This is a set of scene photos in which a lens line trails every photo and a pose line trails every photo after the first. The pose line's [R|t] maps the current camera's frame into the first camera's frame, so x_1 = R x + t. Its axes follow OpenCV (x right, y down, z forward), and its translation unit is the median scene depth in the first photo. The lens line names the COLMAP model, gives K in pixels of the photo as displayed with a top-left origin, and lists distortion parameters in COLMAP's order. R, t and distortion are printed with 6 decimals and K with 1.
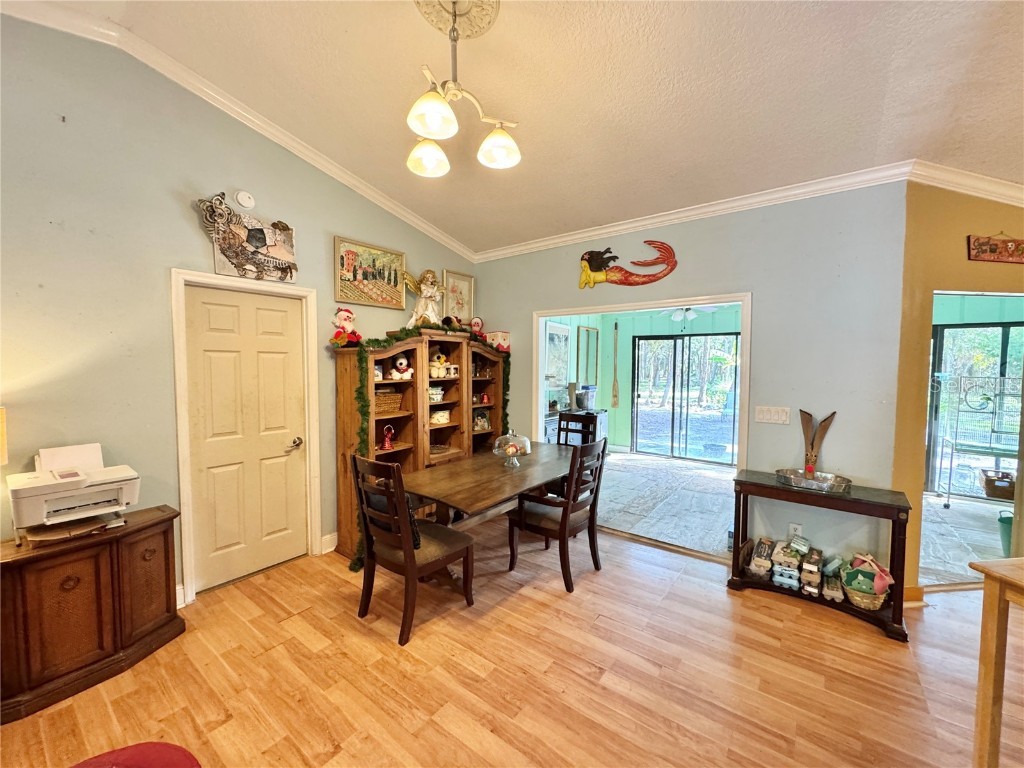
lens RADIAL K [[407.8, 0, 512.1], [0, 407.8, 384.6], [0, 0, 1]] dist [-0.003100, 0.000394]
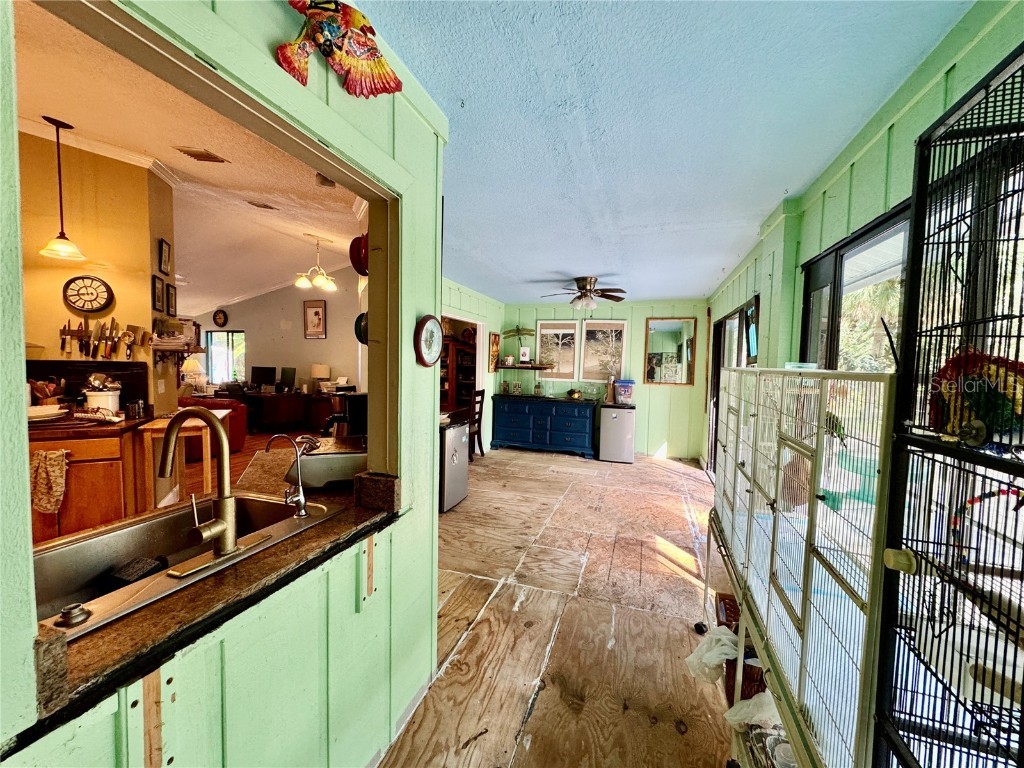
lens RADIAL K [[407.8, 0, 512.5], [0, 407.8, 384.4], [0, 0, 1]] dist [-0.003100, 0.000394]
pose [[0.326611, 0.050678, -0.943799, 2.112736], [-0.065889, 0.997353, 0.030752, 0.000934], [0.942859, 0.052142, 0.329086, 0.880558]]
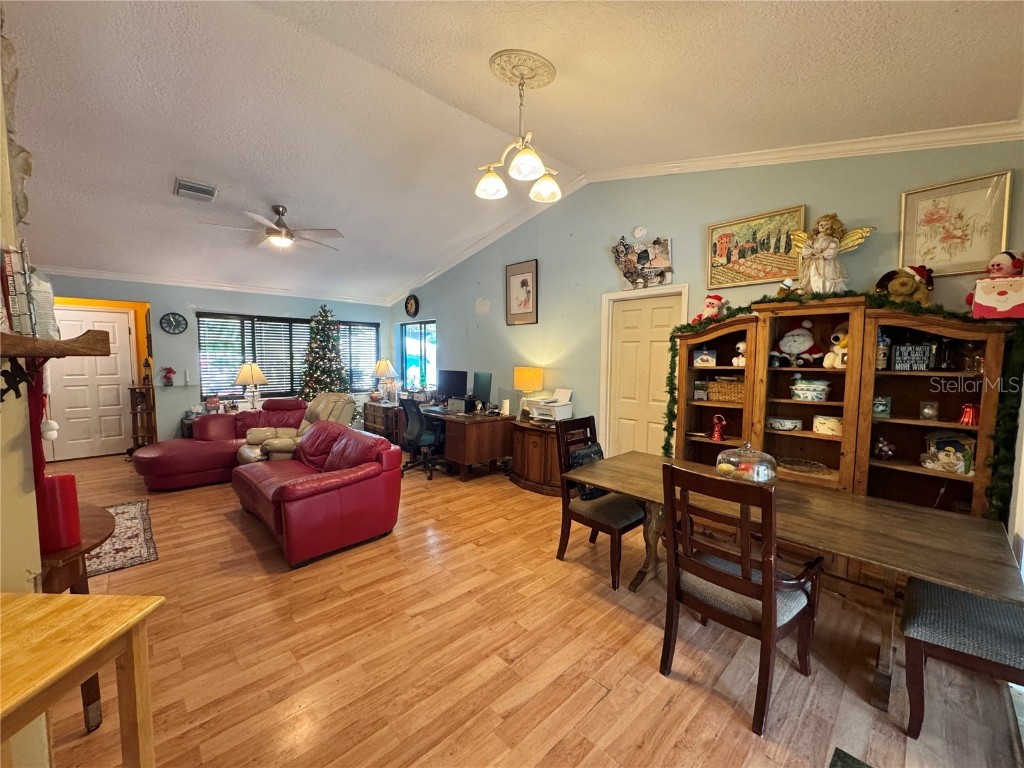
lens RADIAL K [[407.8, 0, 511.5], [0, 407.8, 383.9], [0, 0, 1]] dist [-0.003100, 0.000394]
pose [[-0.158380, 0.064895, -0.985243, 0.761453], [-0.054857, 0.995718, 0.074404, -0.015208], [0.985853, 0.065831, -0.154142, 0.750979]]
